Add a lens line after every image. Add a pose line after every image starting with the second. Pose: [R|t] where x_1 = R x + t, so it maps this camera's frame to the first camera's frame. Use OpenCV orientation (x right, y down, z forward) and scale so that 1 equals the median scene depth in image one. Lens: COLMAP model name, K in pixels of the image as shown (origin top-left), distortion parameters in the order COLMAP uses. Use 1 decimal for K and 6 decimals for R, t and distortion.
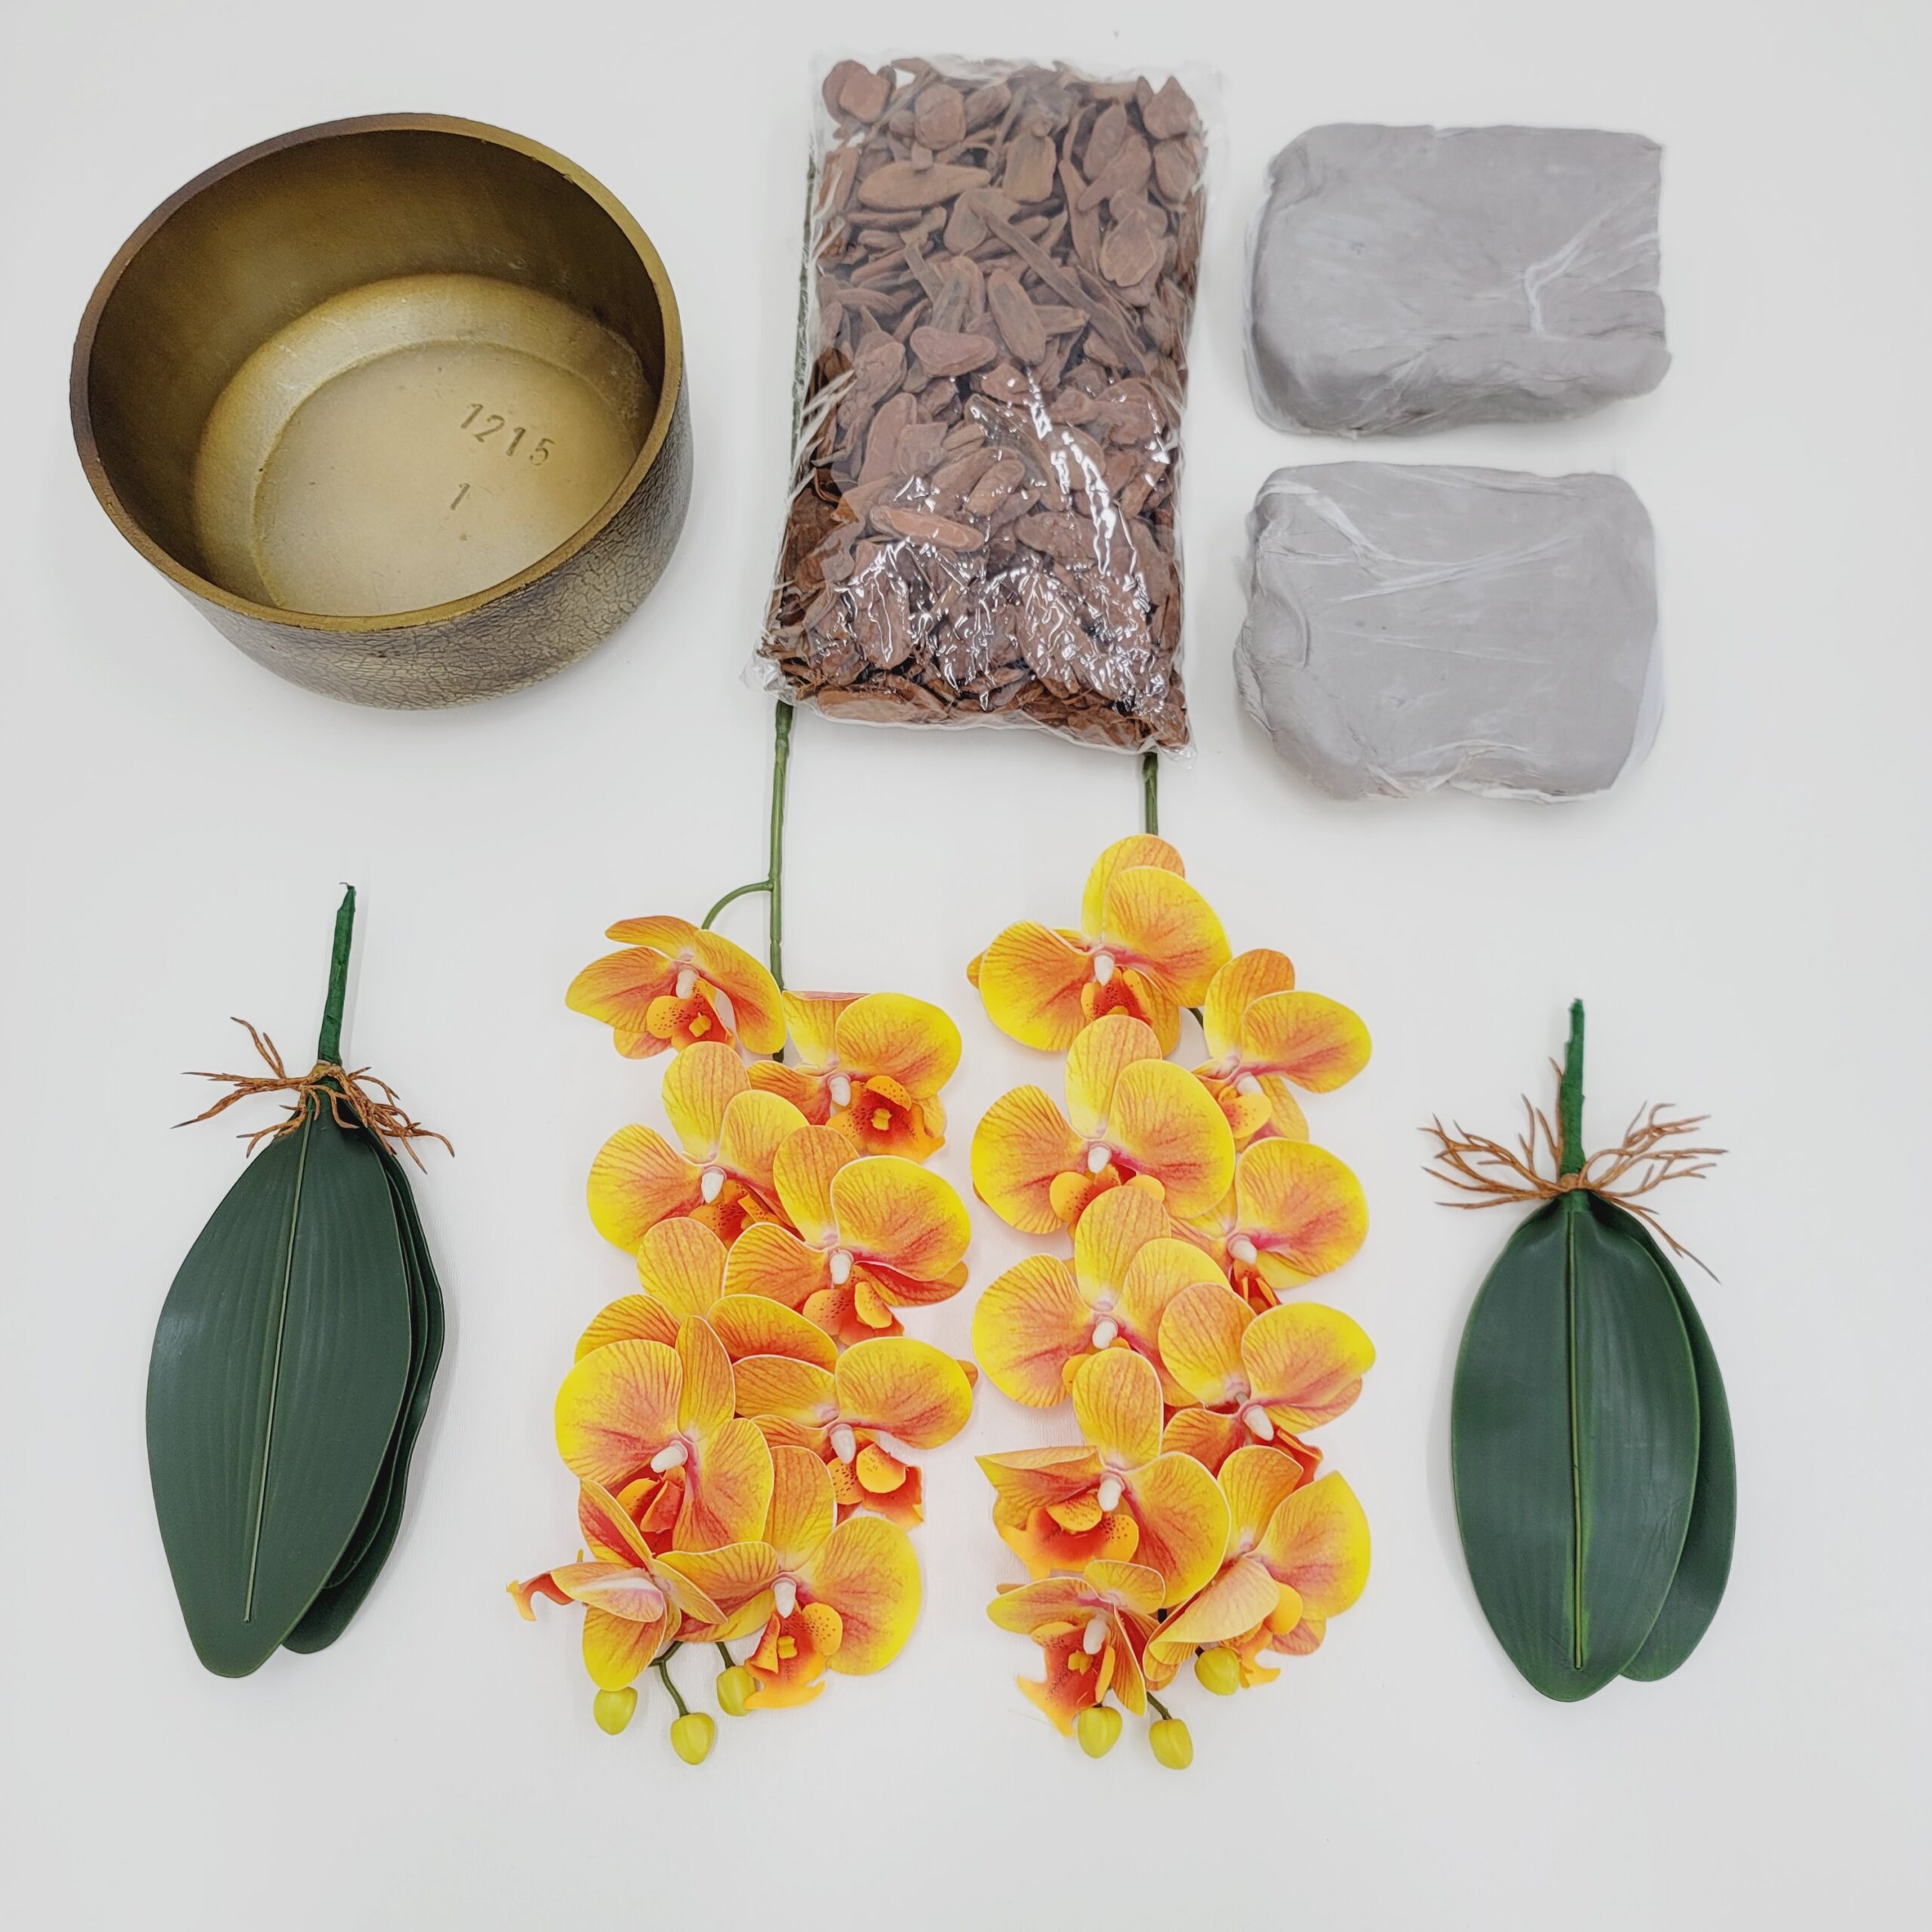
lens RADIAL K [[1988.4, 0, 974.1], [0, 1988.4, 988.2], [0, 0, 1]] dist [0.043694, -0.016294]
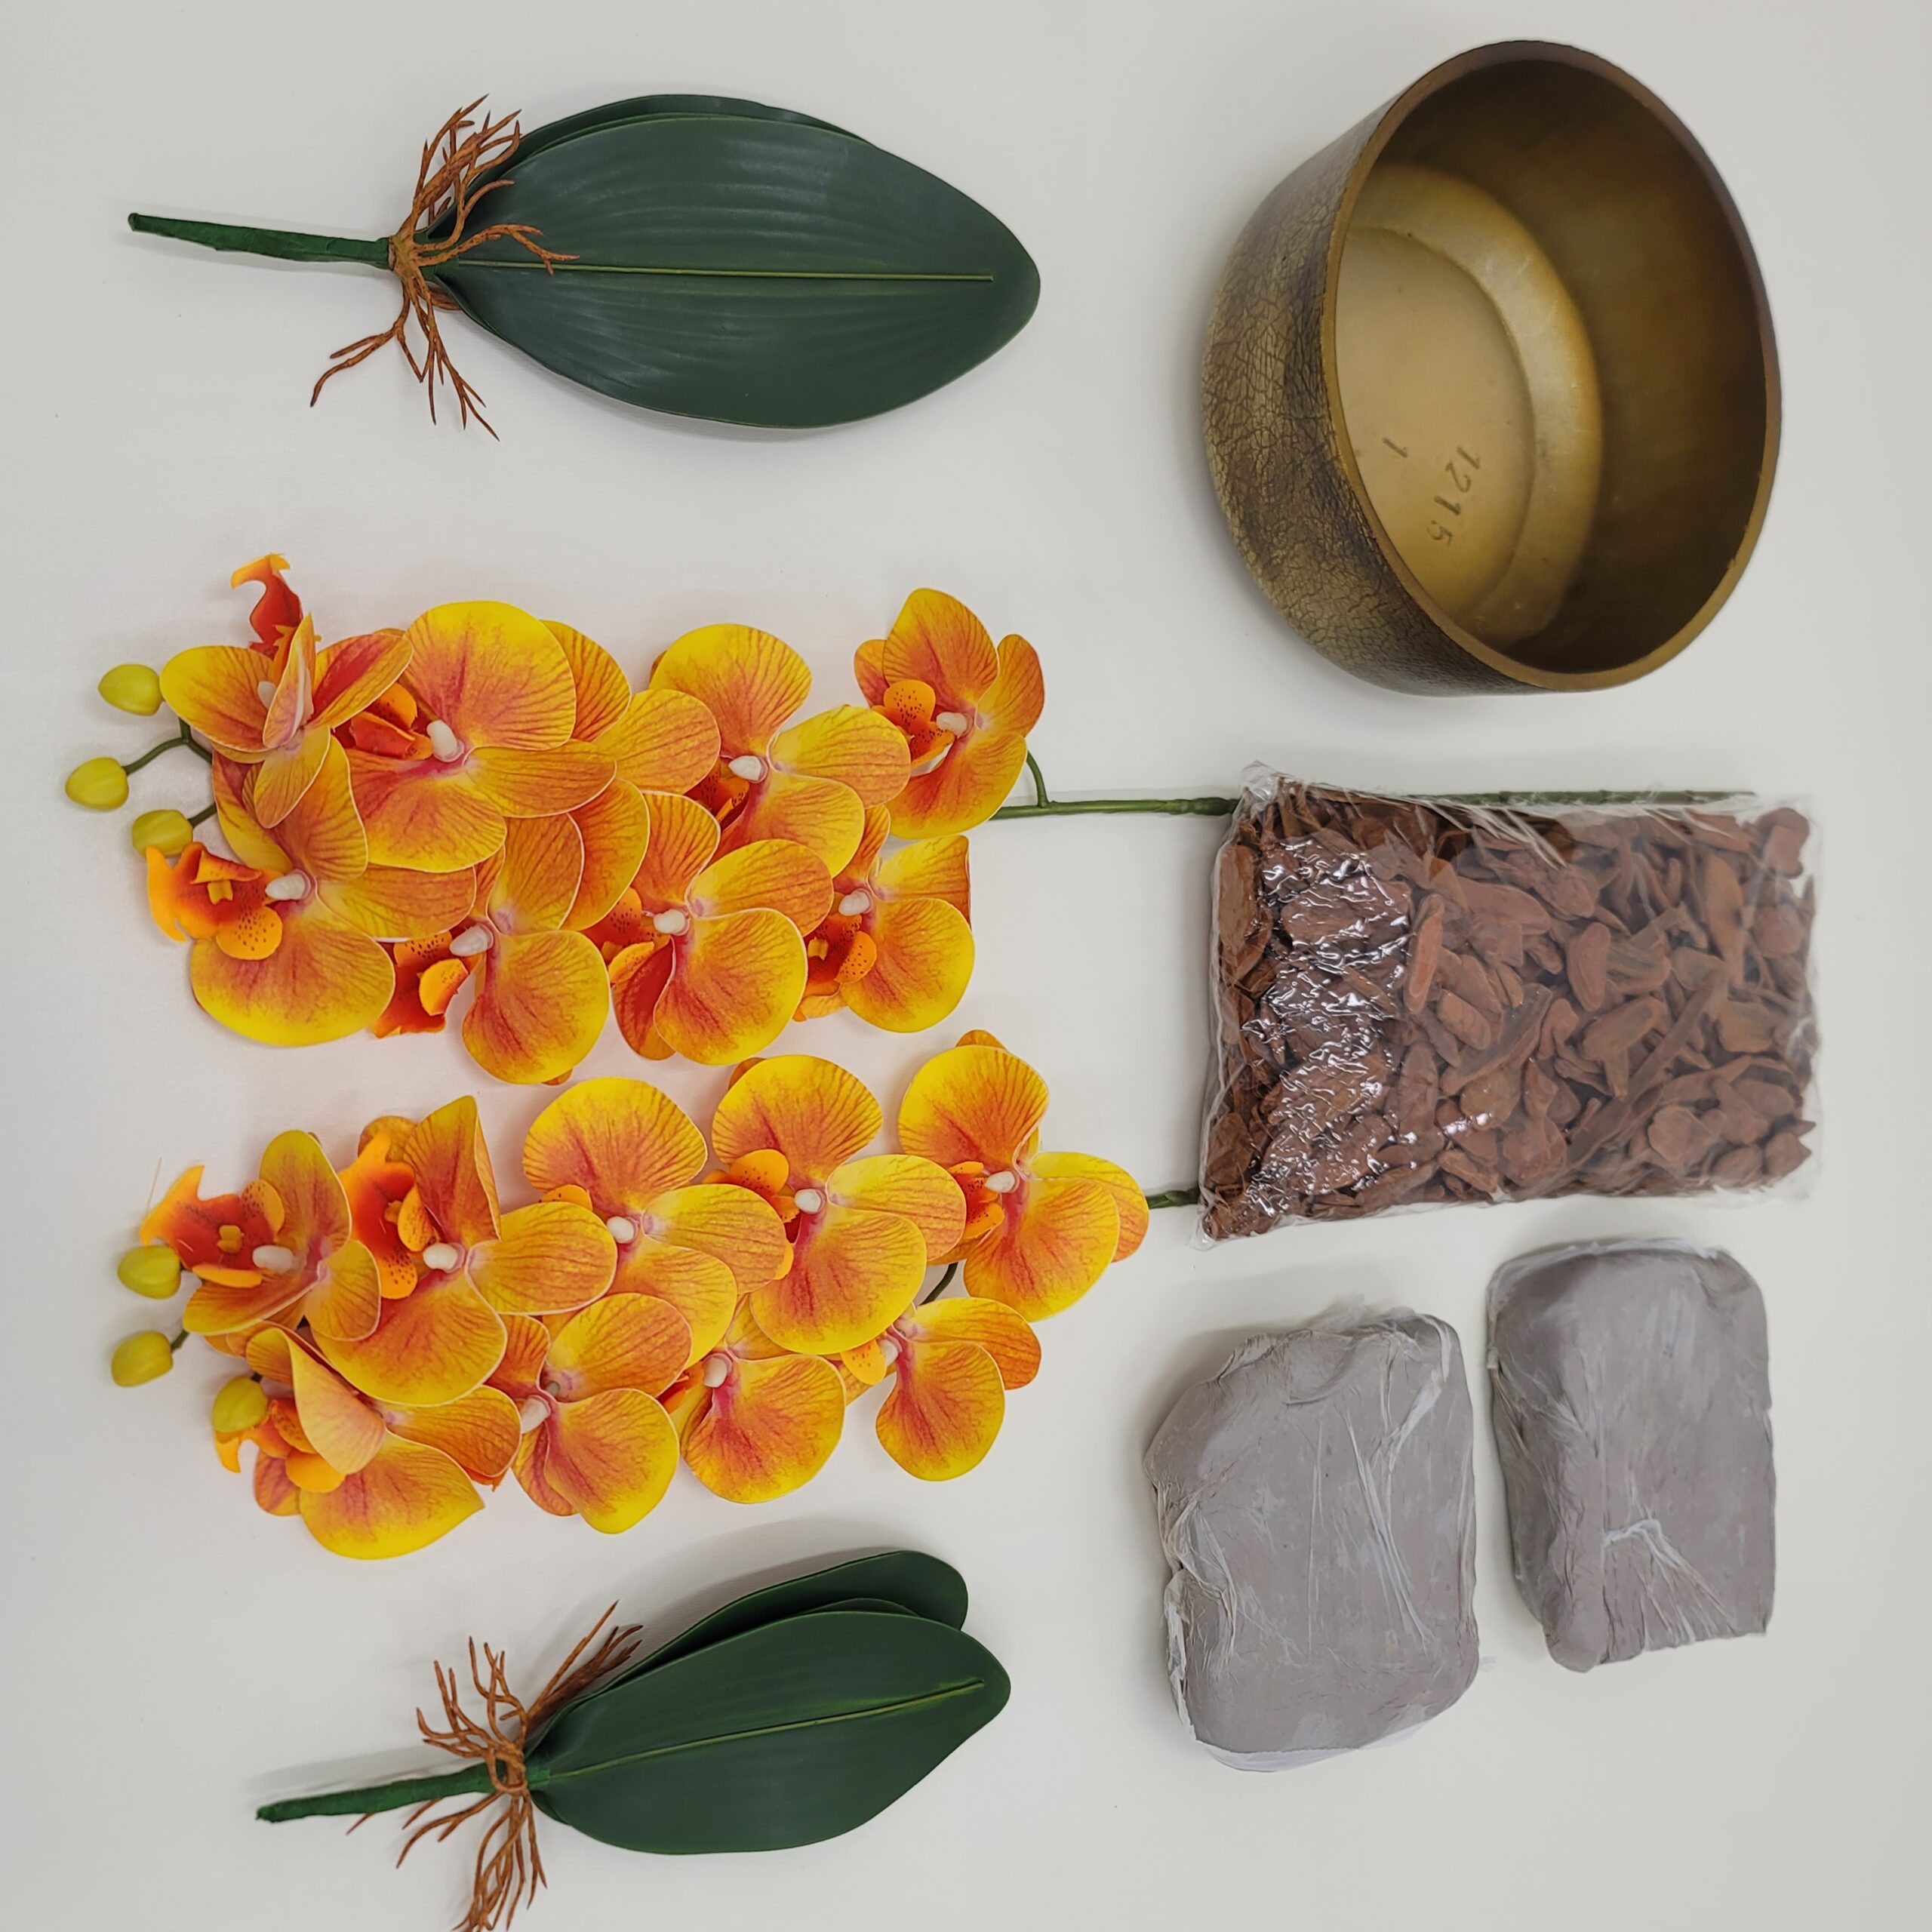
lens RADIAL K [[1988.4, 0, 974.1], [0, 1988.4, 988.2], [0, 0, 1]] dist [0.043694, -0.016294]
pose [[0.054796, 0.996263, 0.066765, -0.090004], [-0.978165, 0.066985, -0.196741, 0.185011], [-0.200478, -0.054527, 0.978180, 0.113738]]
